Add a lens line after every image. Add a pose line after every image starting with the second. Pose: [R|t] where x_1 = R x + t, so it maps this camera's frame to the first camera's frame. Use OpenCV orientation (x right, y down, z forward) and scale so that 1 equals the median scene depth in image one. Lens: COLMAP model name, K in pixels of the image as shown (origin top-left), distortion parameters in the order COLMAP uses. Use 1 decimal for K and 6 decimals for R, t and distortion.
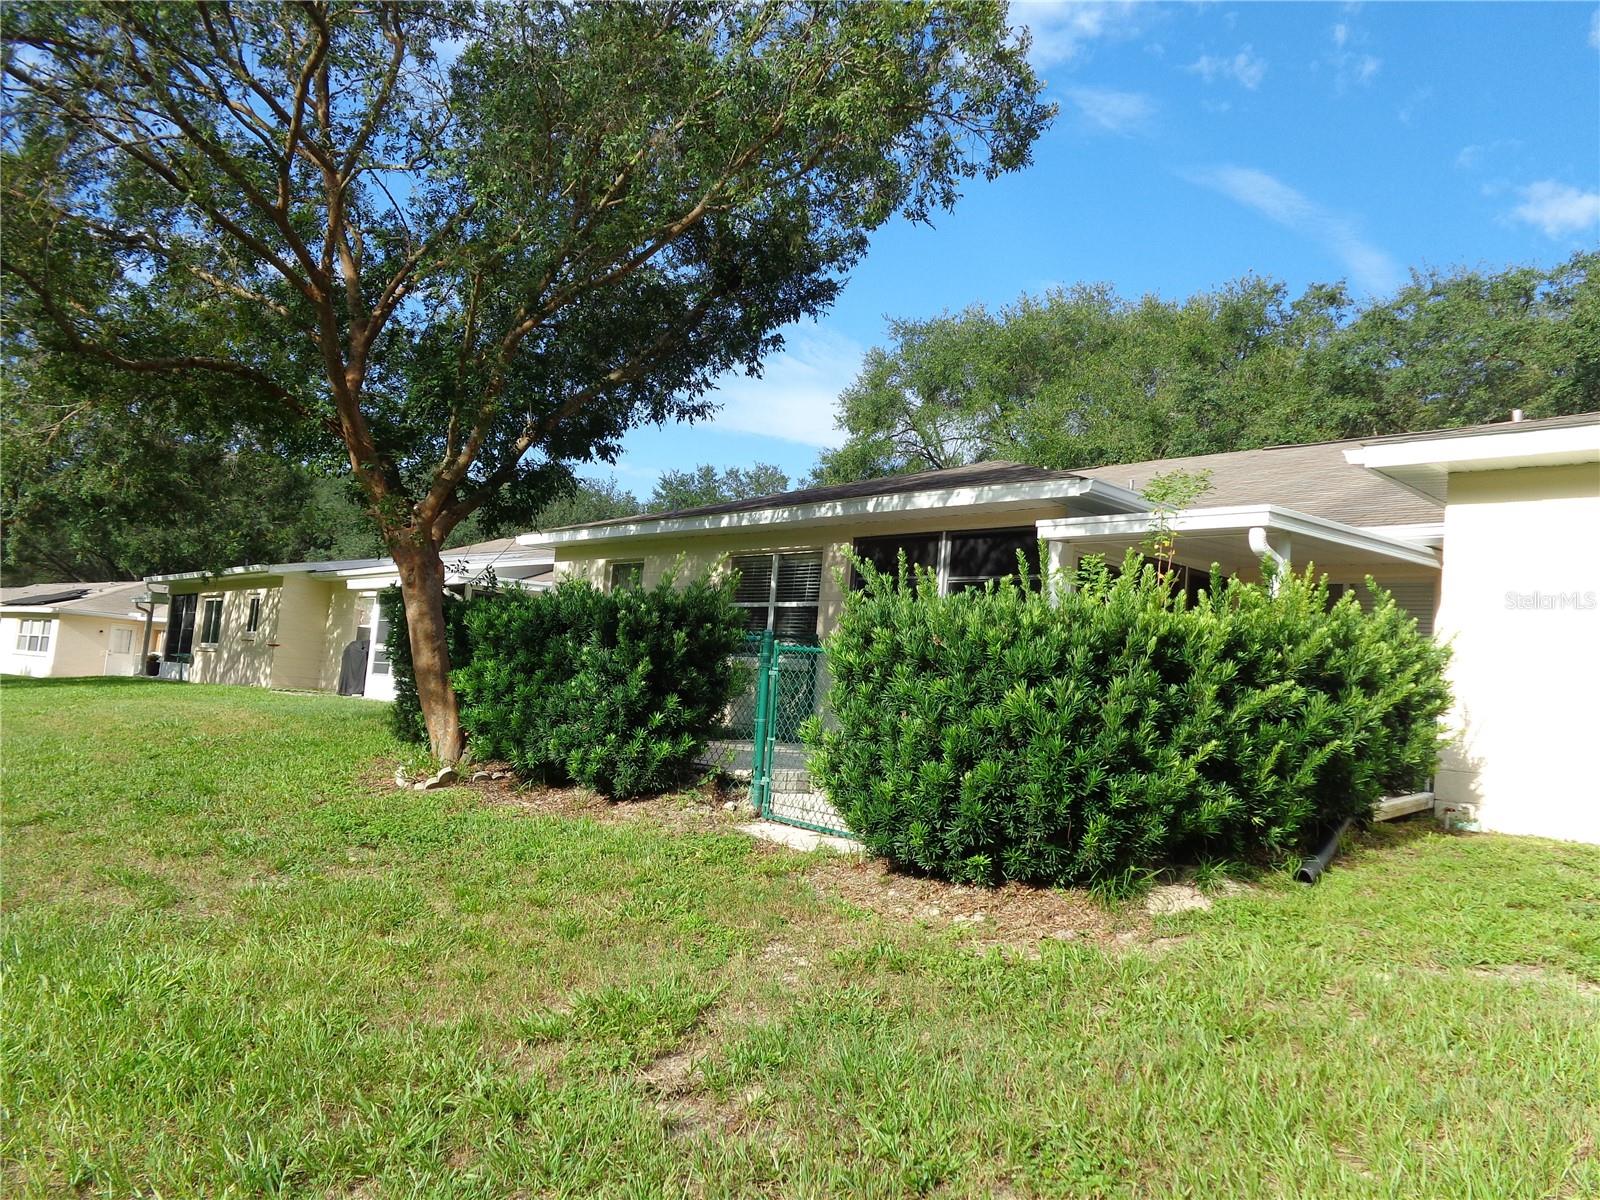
lens RADIAL K [[1207.6, 0, 799.6], [0, 1207.6, 600.2], [0, 0, 1]] dist [-0.001635, 0.015213]
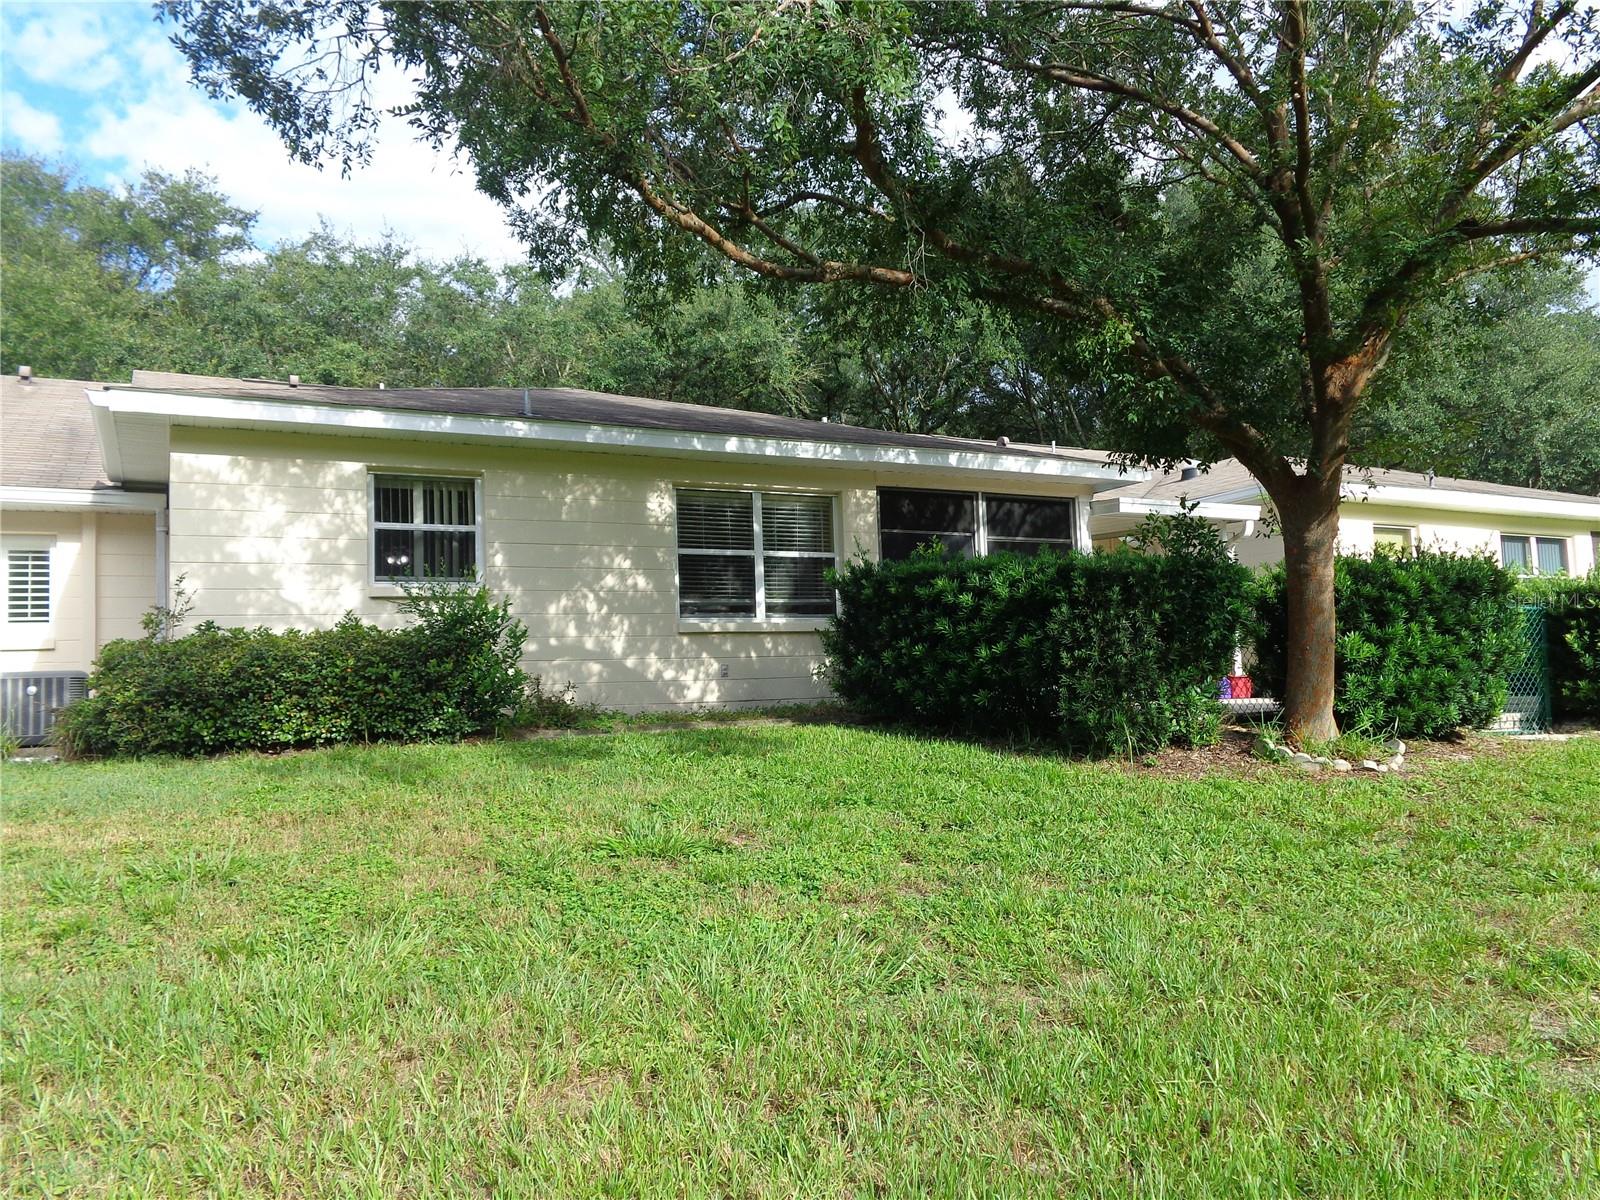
lens RADIAL K [[1207.6, 0, 801.6], [0, 1207.6, 597.3], [0, 0, 1]] dist [-0.001635, 0.015213]
pose [[0.231664, -0.018446, 0.972621, -0.952075], [-0.032439, 0.999118, 0.026675, 0.012781], [-0.972255, -0.037730, 0.230861, 0.899637]]
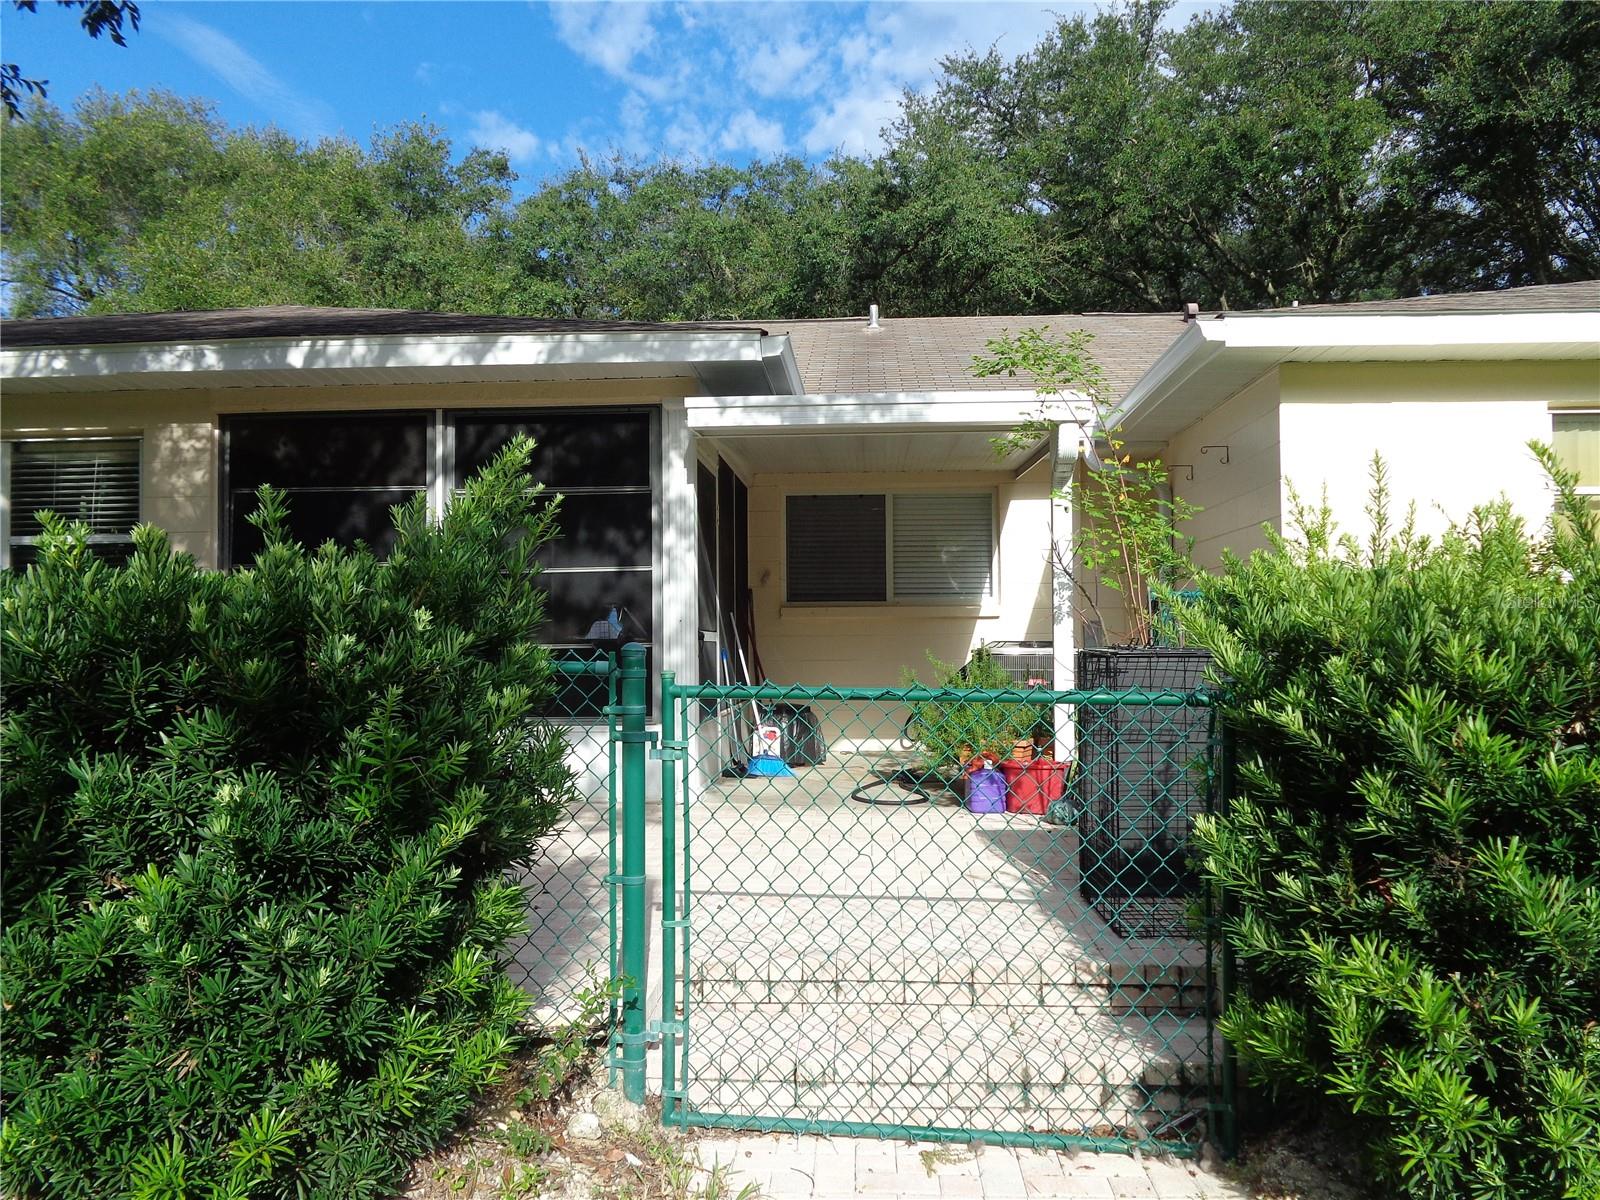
lens RADIAL K [[1207.6, 0, 799.1], [0, 1207.6, 601.5], [0, 0, 1]] dist [-0.001635, 0.015213]
pose [[0.698301, -0.072454, 0.712128, -0.177638], [0.009818, 0.995740, 0.091682, -0.016804], [-0.715737, -0.057030, 0.696038, 0.466943]]
